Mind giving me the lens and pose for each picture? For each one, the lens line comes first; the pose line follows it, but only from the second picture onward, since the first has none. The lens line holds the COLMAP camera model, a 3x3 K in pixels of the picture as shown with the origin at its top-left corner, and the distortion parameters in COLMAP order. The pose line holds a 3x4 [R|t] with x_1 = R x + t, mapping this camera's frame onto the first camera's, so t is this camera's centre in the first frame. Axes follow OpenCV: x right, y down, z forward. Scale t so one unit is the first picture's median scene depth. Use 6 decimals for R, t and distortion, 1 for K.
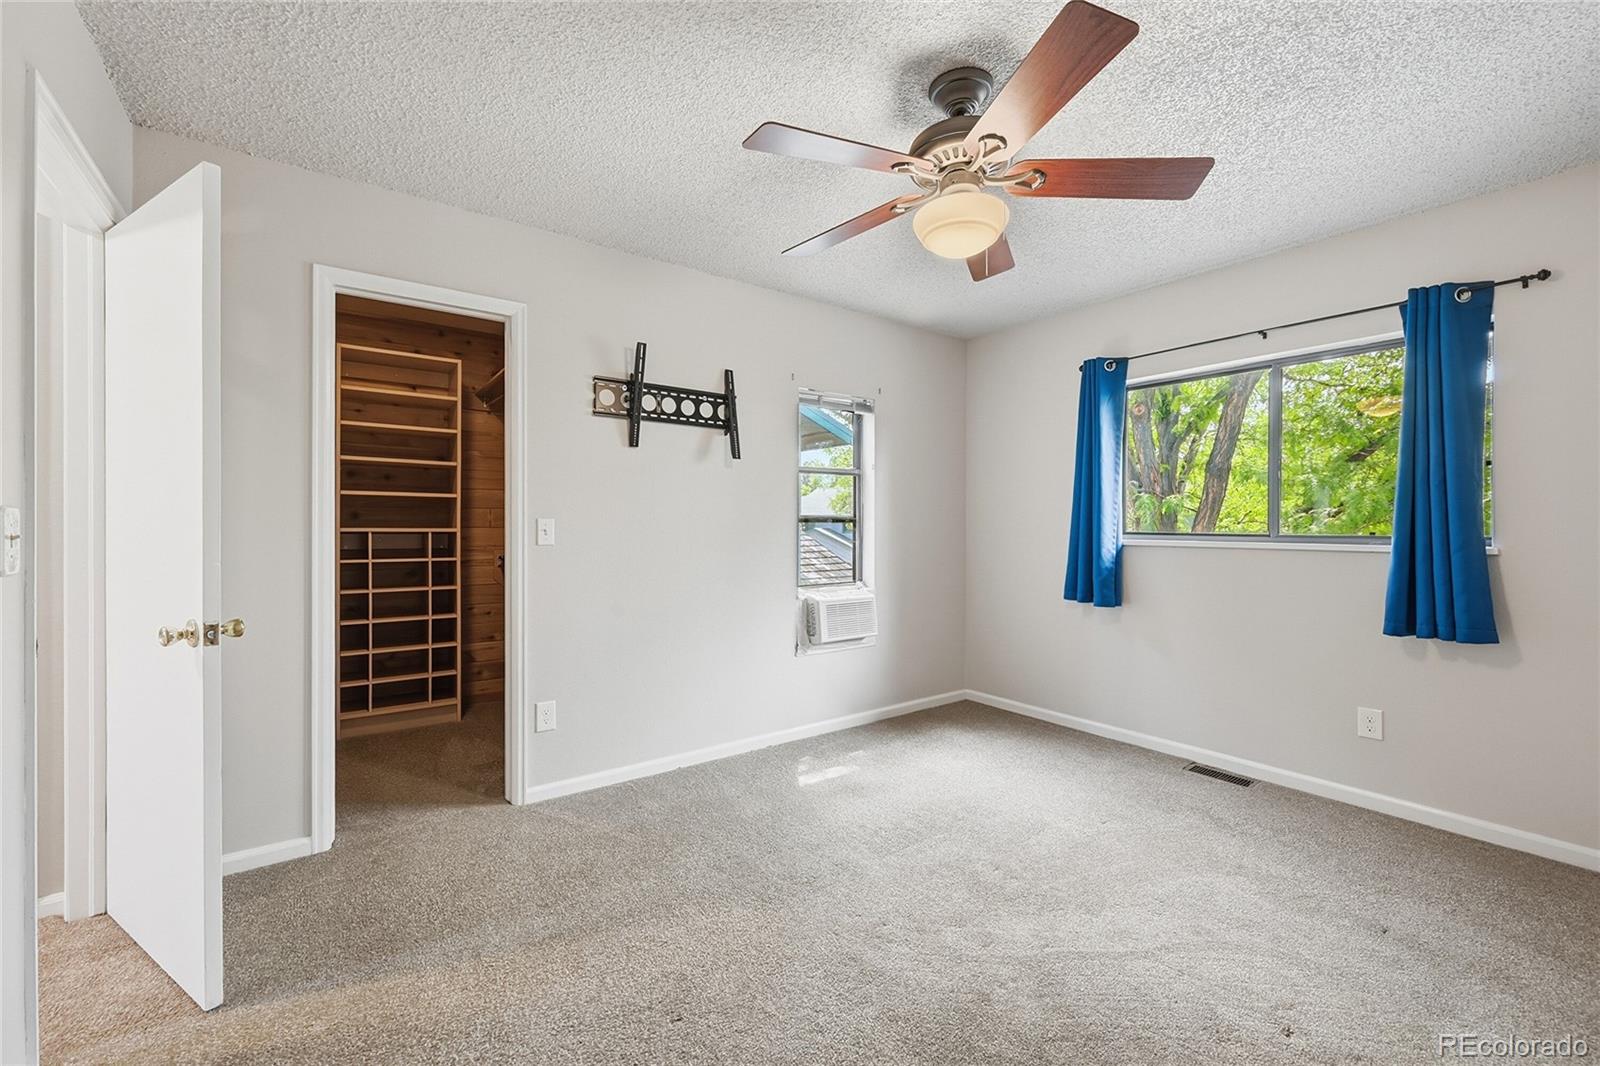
lens RADIAL K [[639.0, 0, 802.4], [0, 639.0, 531.5], [0, 0, 1]] dist [0.000202, -0.000492]
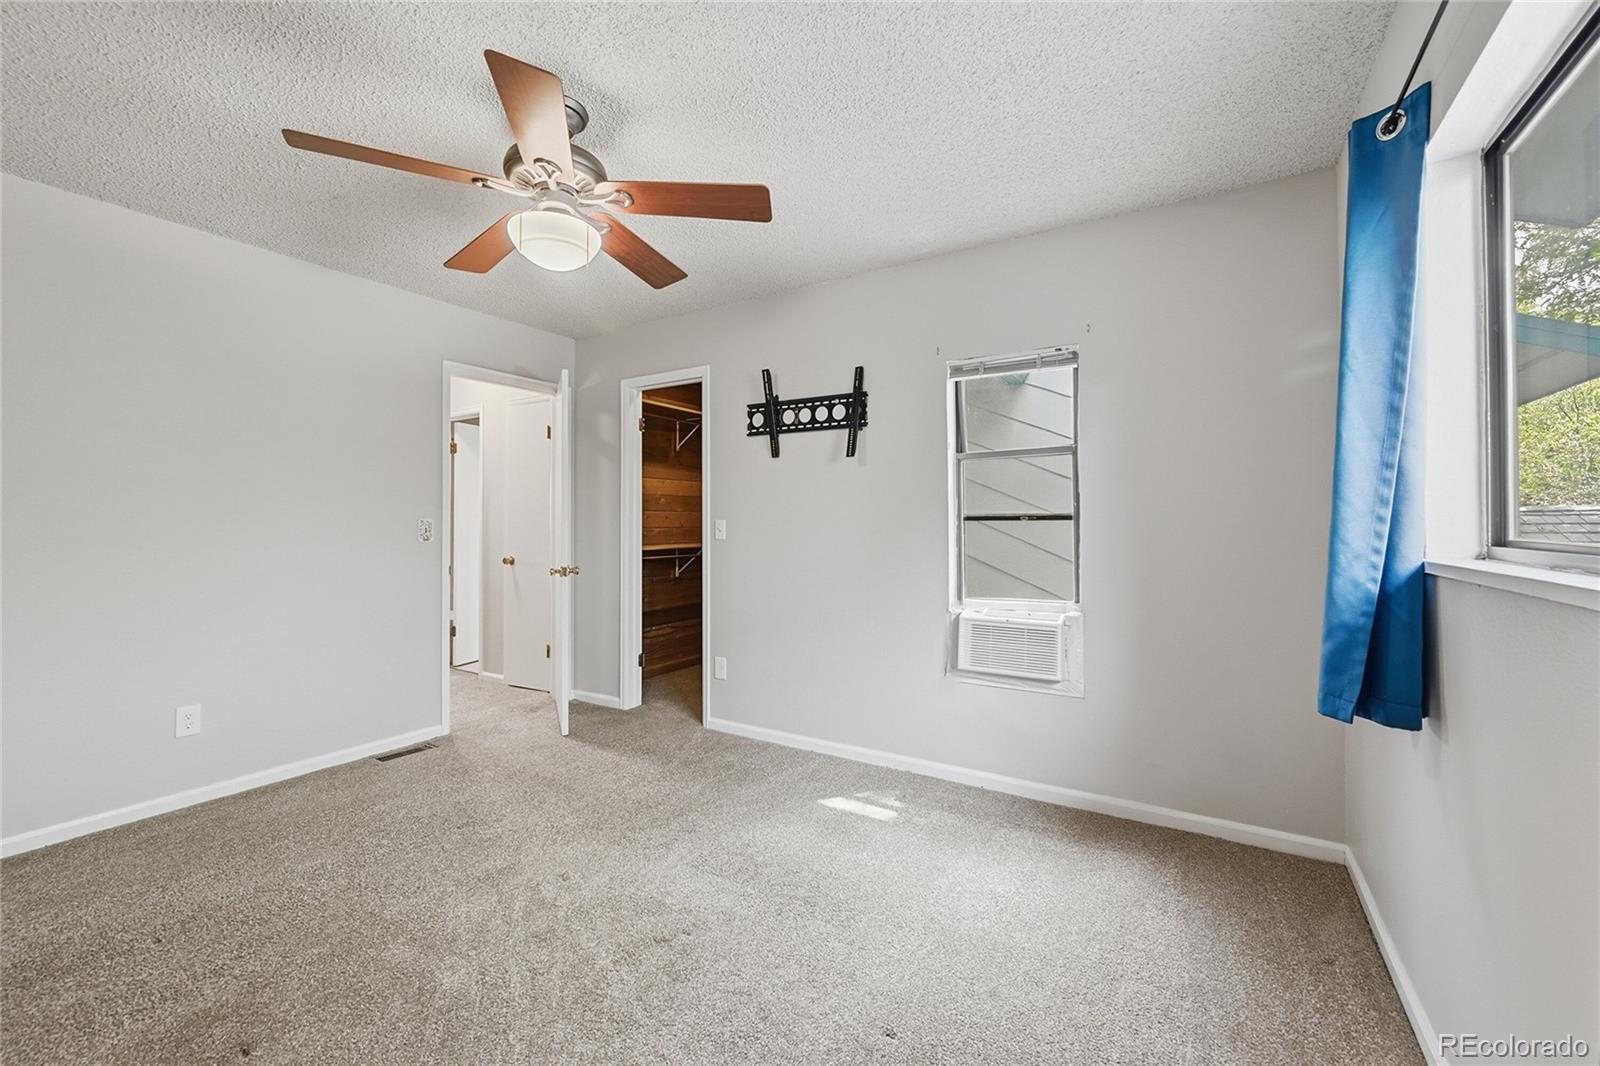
lens RADIAL K [[639.0, 0, 804.4], [0, 639.0, 519.4], [0, 0, 1]] dist [0.000202, -0.000492]
pose [[0.385331, -0.009769, -0.922727, 0.827039], [-0.008875, 0.999858, -0.014292, -0.002575], [0.922736, 0.013696, 0.385190, 0.592489]]
